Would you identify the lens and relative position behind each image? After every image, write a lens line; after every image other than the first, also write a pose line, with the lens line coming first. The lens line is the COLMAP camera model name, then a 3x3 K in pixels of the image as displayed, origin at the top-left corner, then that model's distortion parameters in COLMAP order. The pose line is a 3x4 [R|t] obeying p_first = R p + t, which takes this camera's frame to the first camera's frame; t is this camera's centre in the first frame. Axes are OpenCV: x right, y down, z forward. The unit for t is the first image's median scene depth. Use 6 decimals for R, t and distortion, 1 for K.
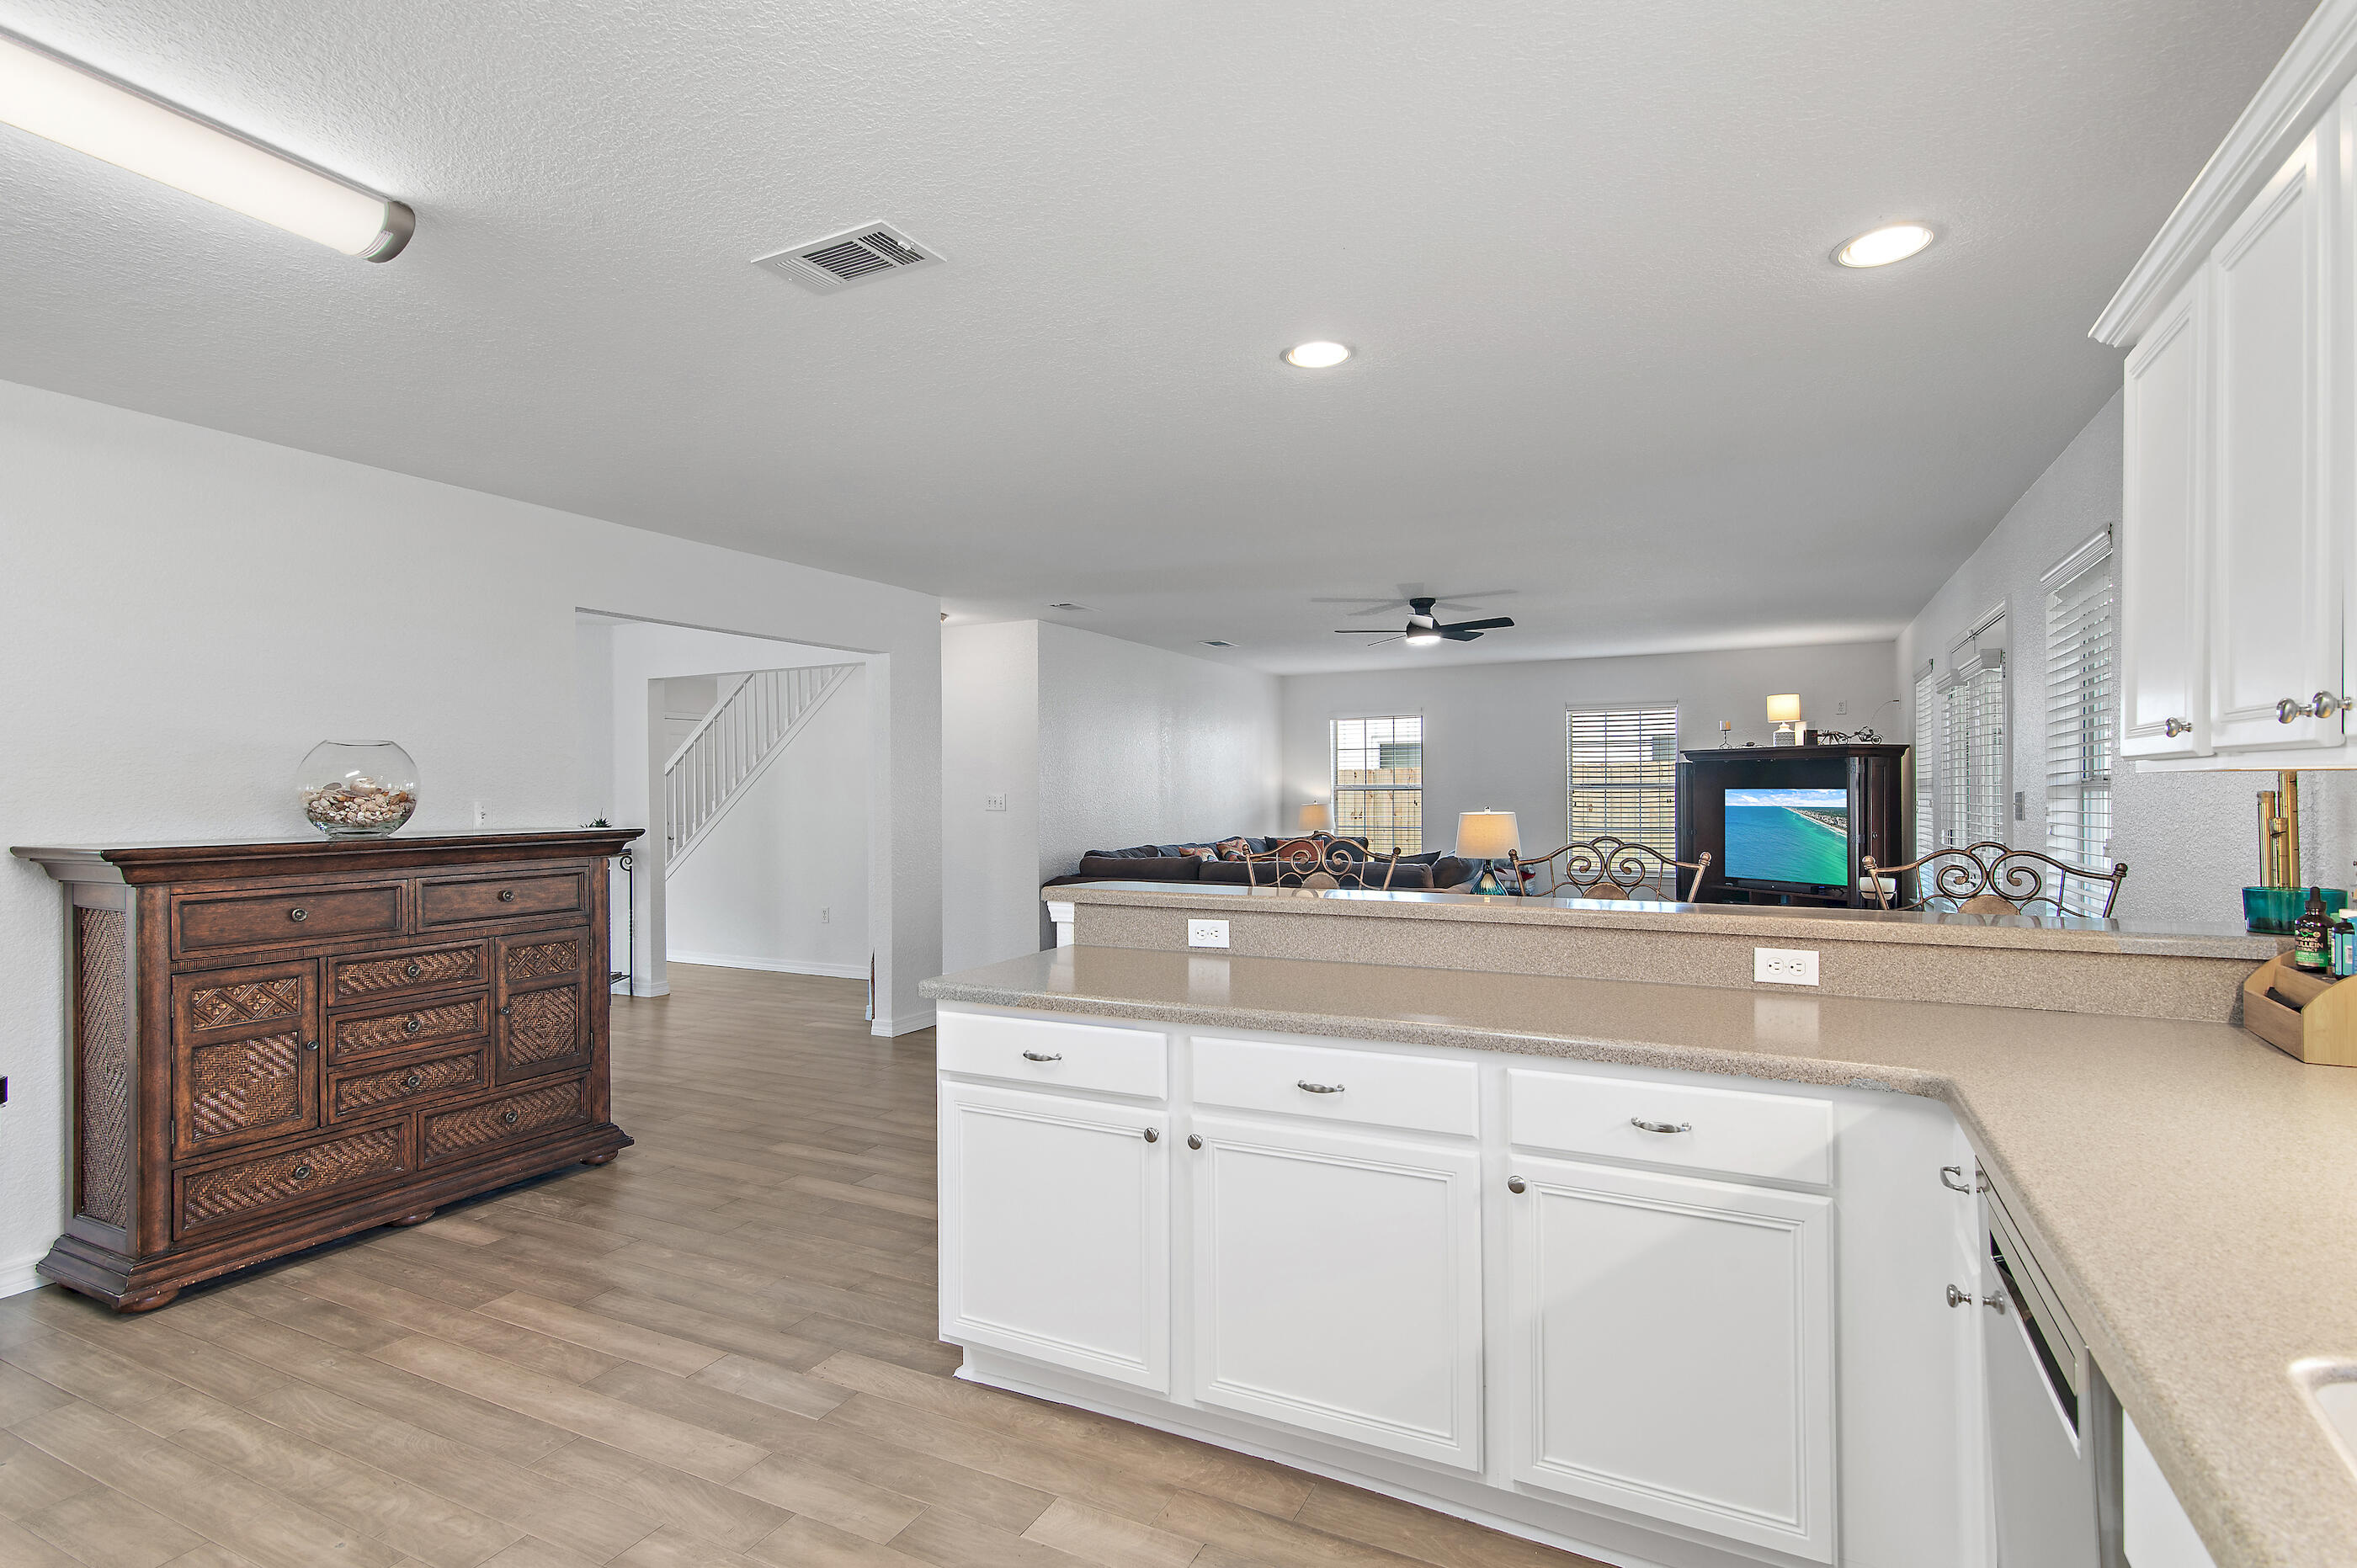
lens RADIAL K [[1159.7, 0, 1162.9], [0, 1159.7, 792.3], [0, 0, 1]] dist [0.019407, -0.000008]
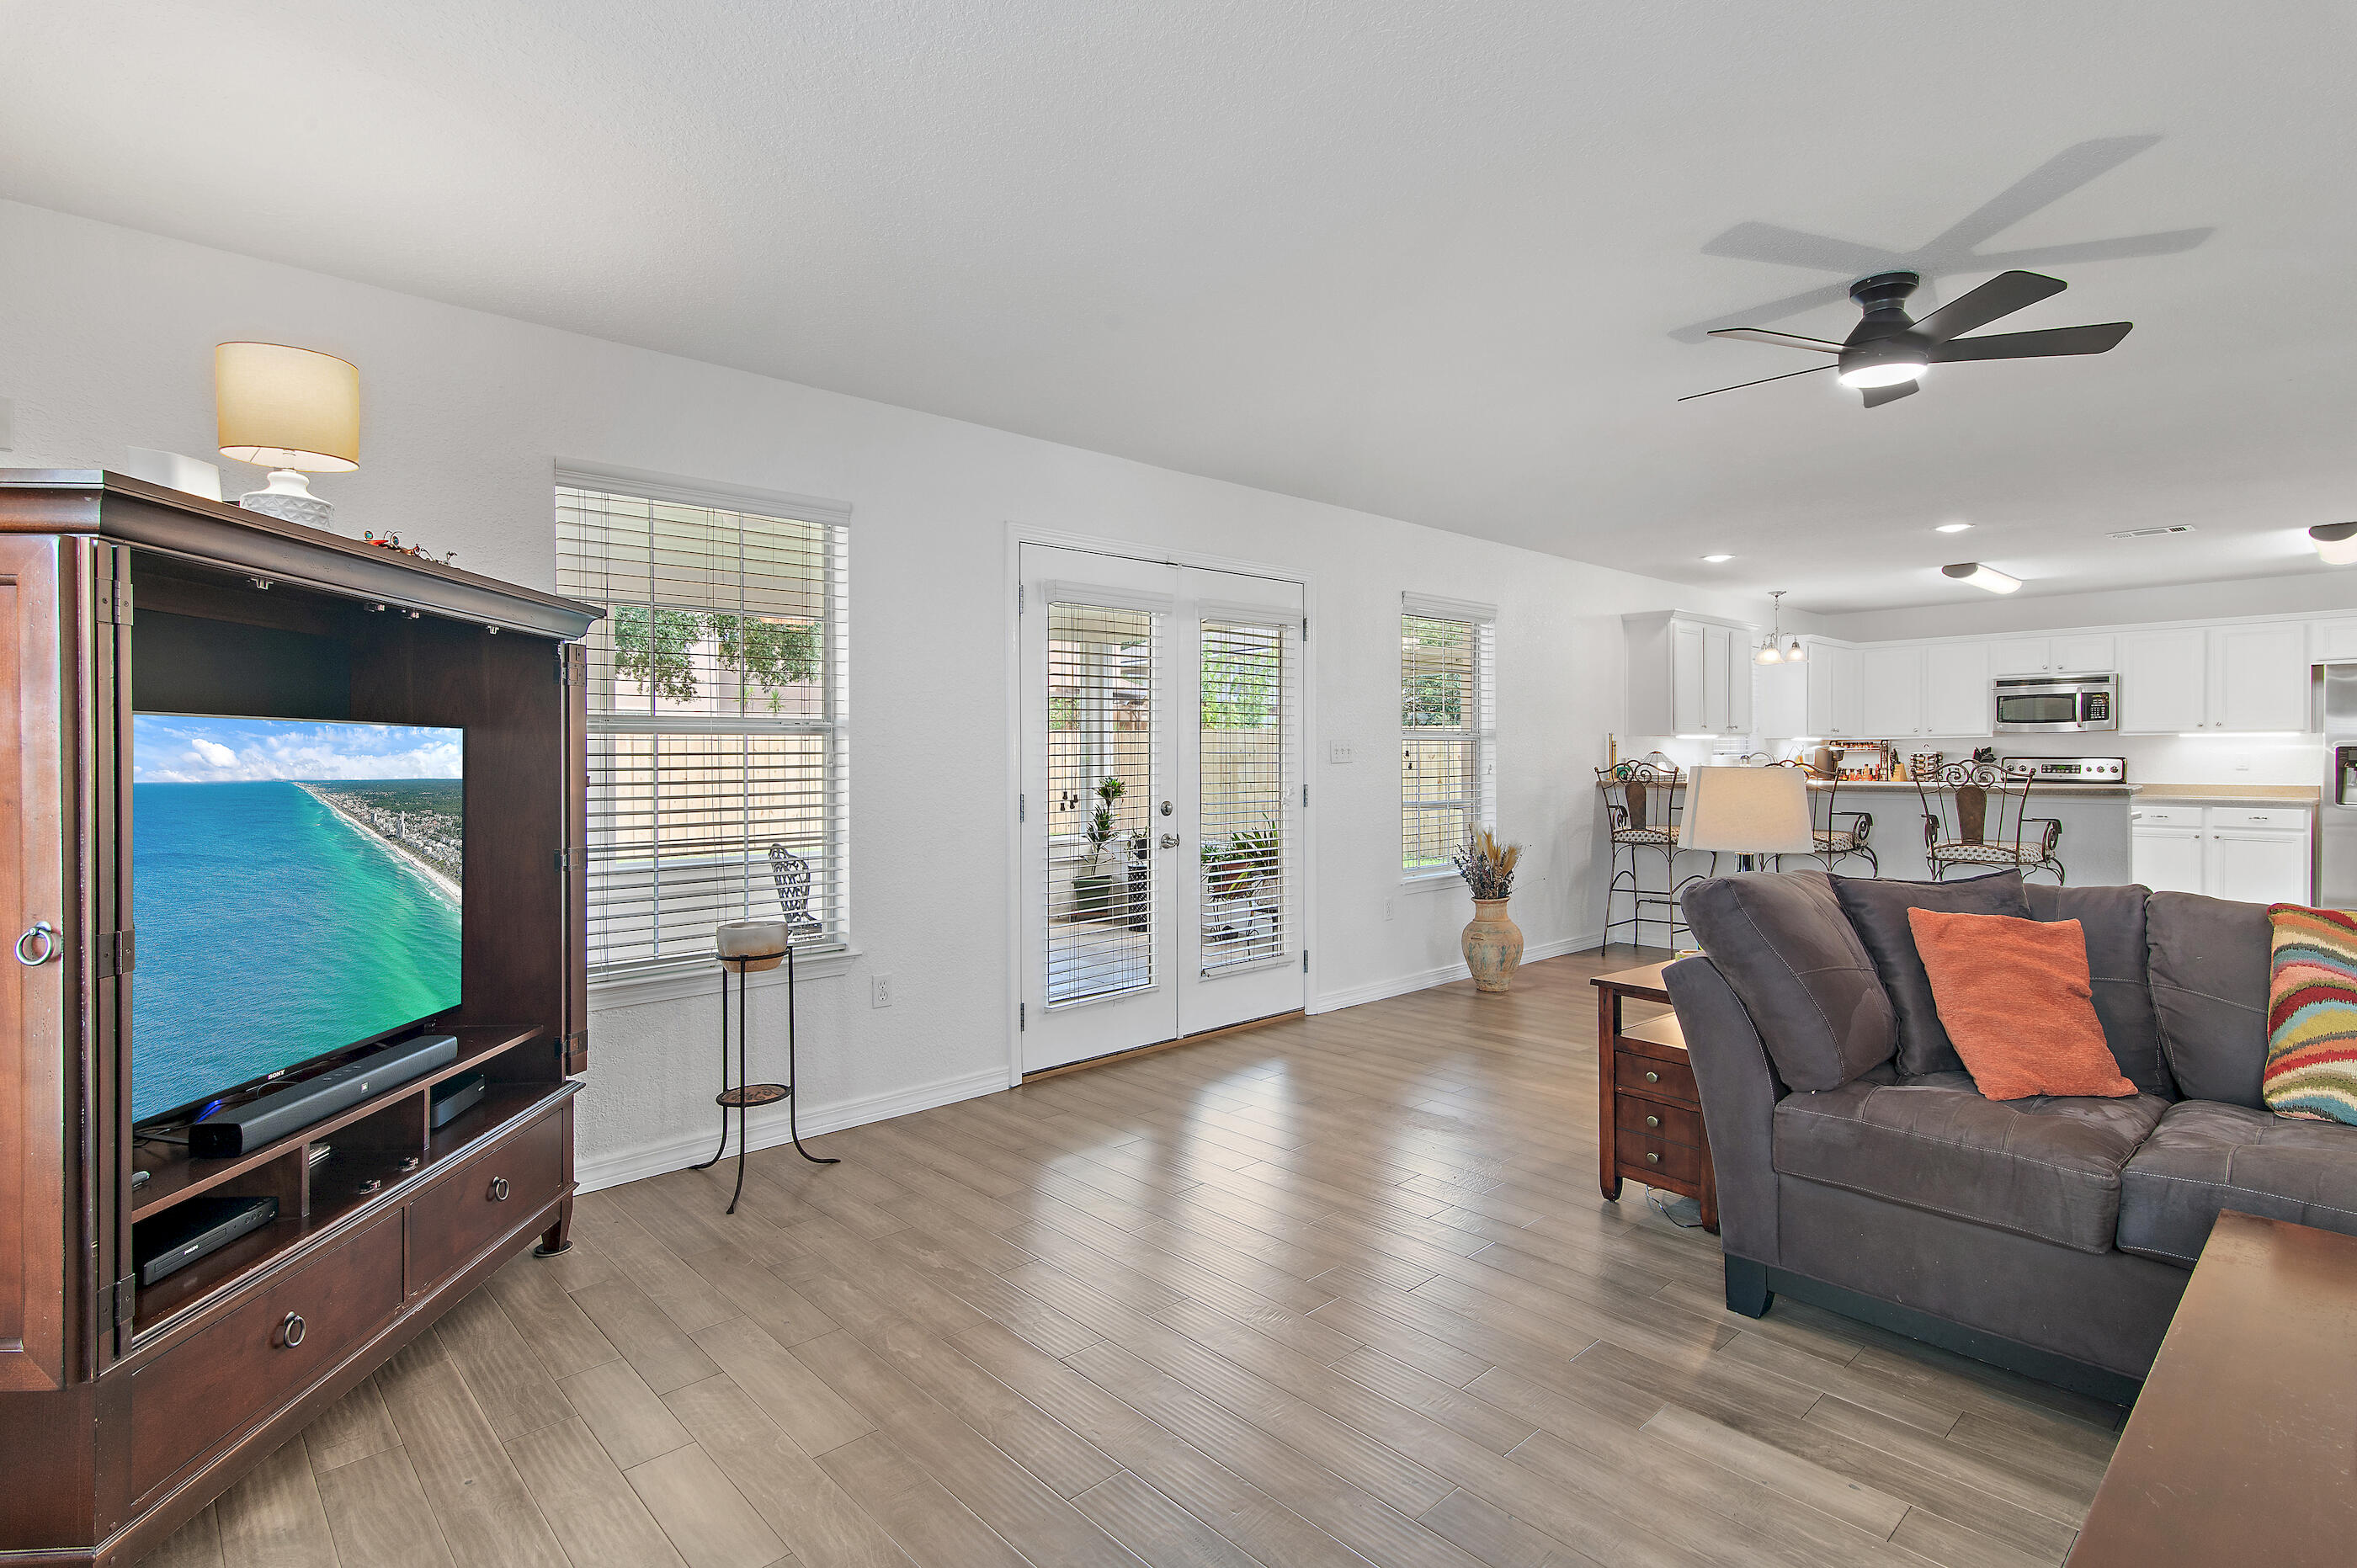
lens RADIAL K [[1151.5, 0, 1168.9], [0, 1151.5, 760.6], [0, 0, 1]] dist [0.015240, 0.000092]
pose [[-0.940637, 0.009520, 0.339280, 0.543409], [0.011116, 0.999934, 0.002761, 0.017245], [-0.339231, 0.006368, -0.940681, 2.460039]]
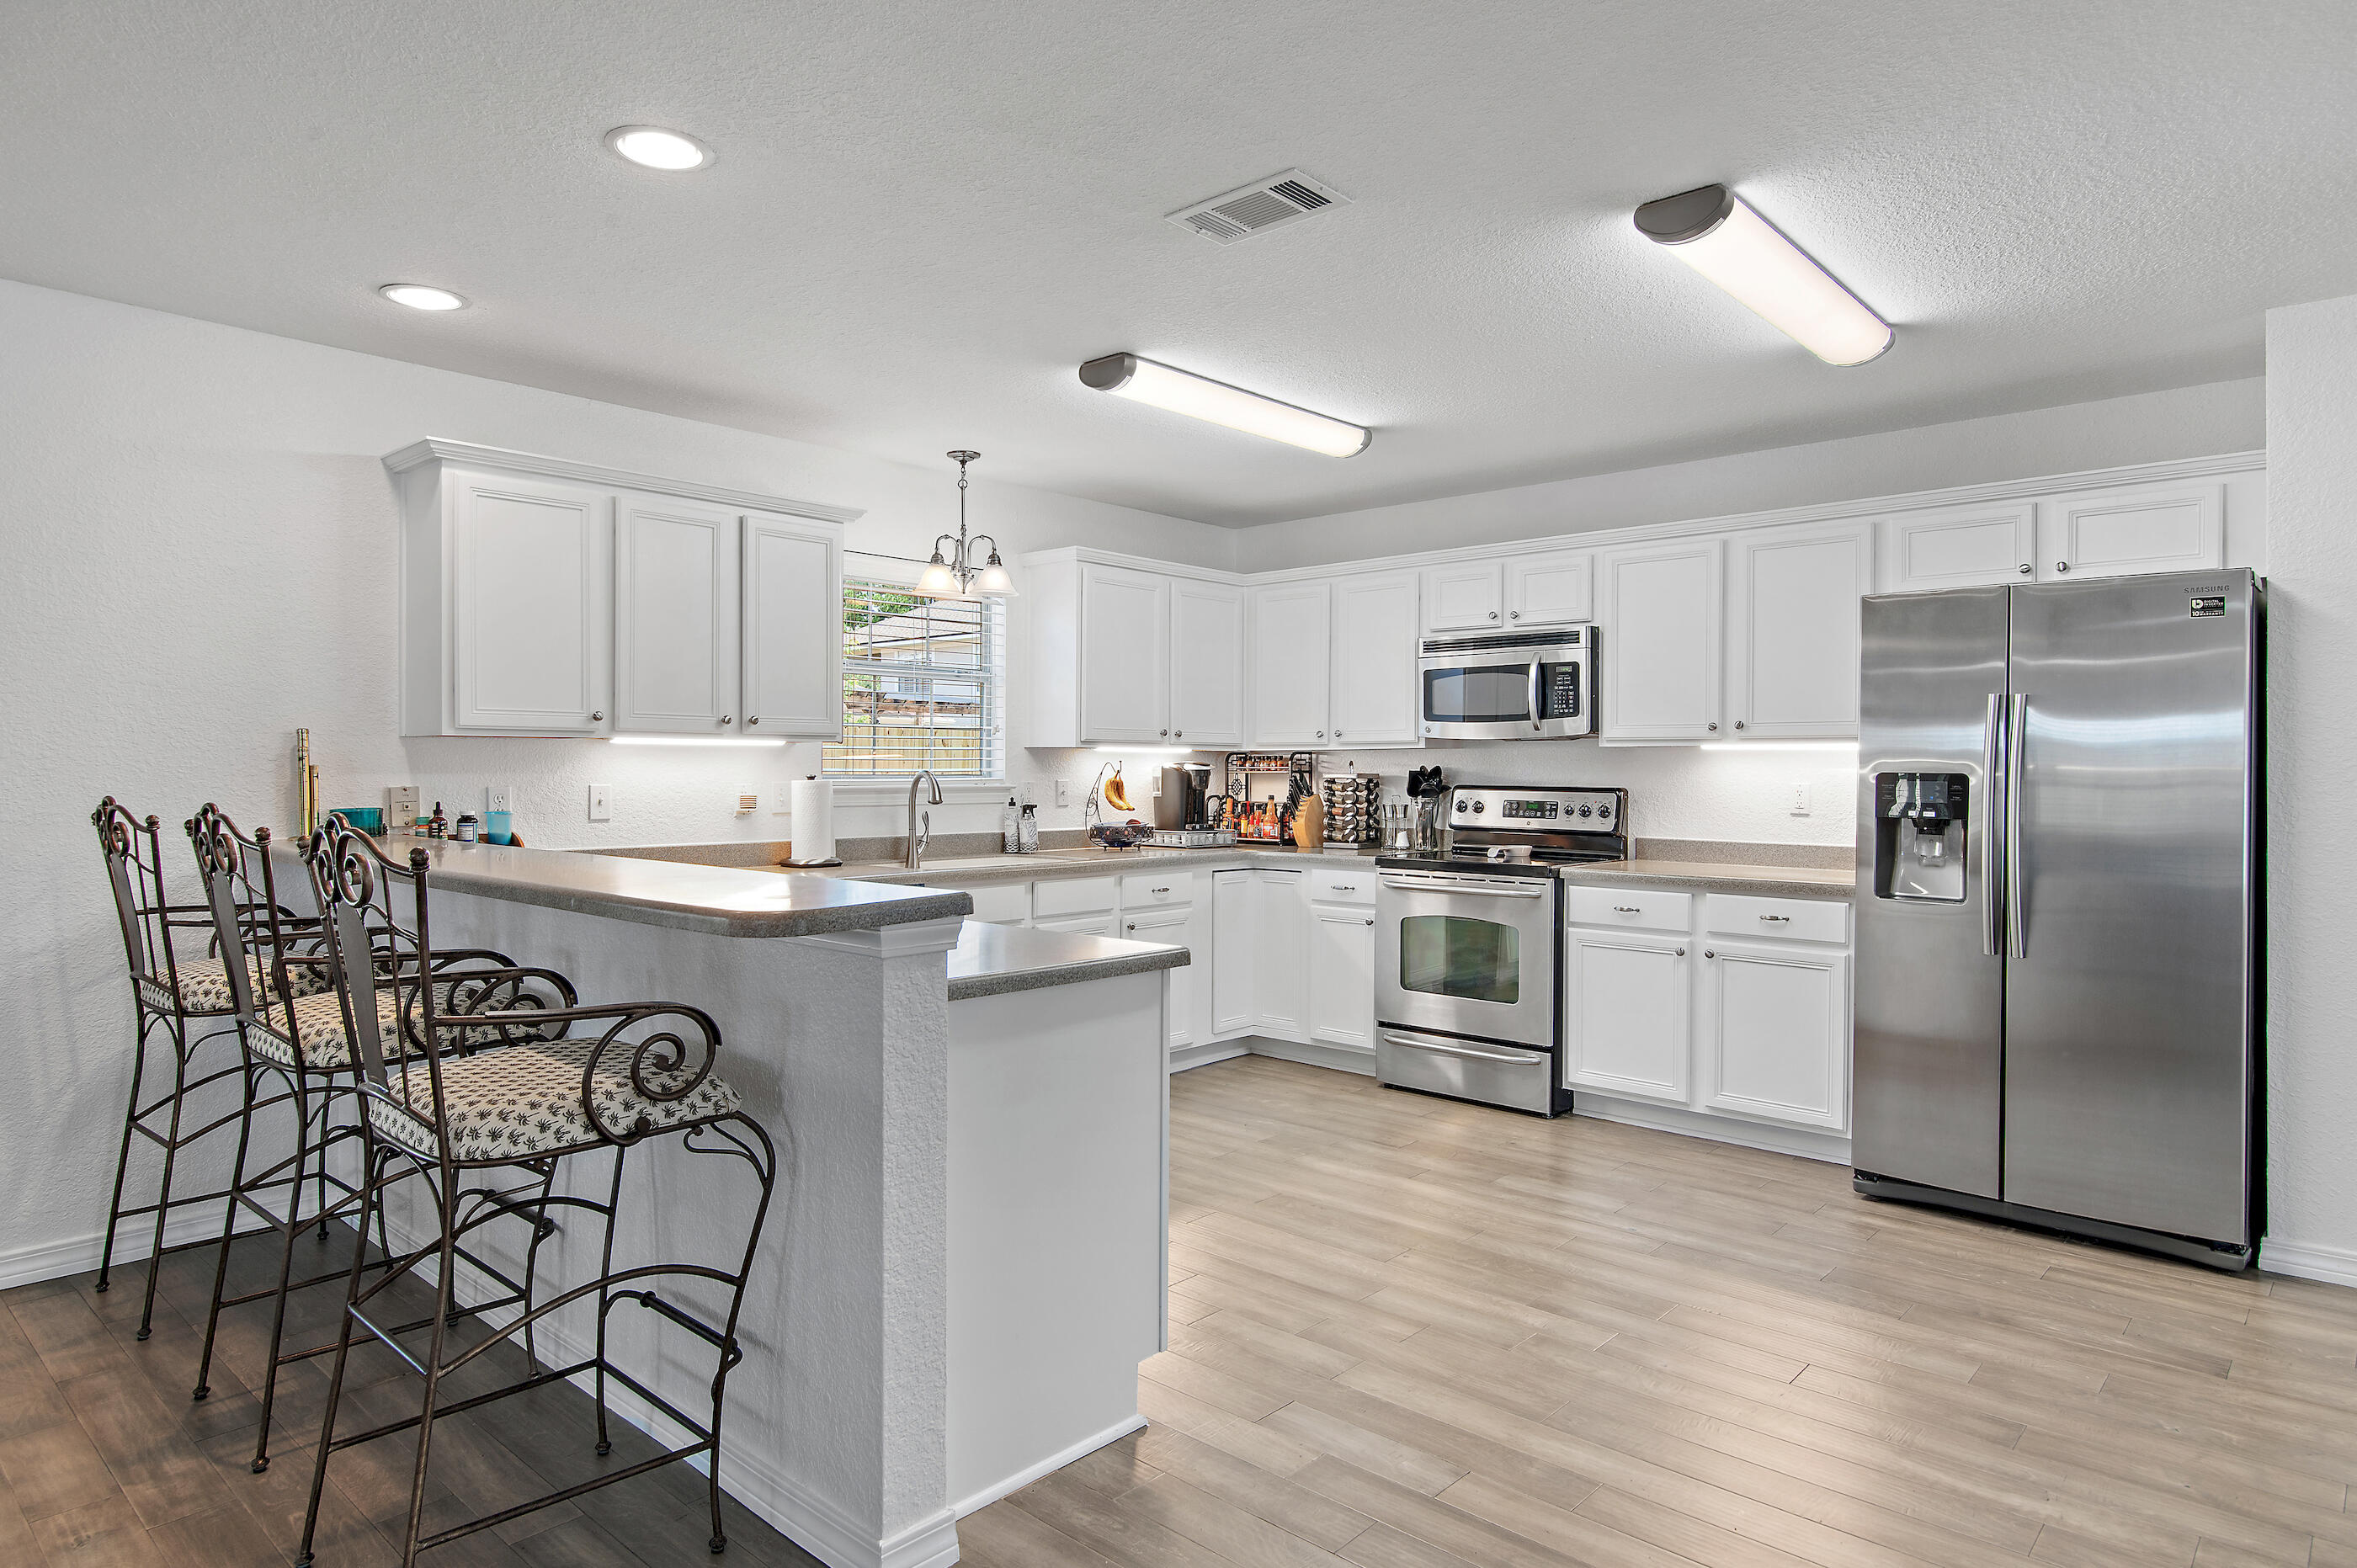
lens RADIAL K [[1359.9, 0, 1185.0], [0, 1359.9, 771.6], [0, 0, 1]] dist [0.005092, 0.000078]
pose [[-0.966648, 0.001302, 0.256107, -0.294402], [0.002599, 0.999985, 0.004727, 0.013204], [-0.256097, 0.005235, -0.966637, 1.248422]]
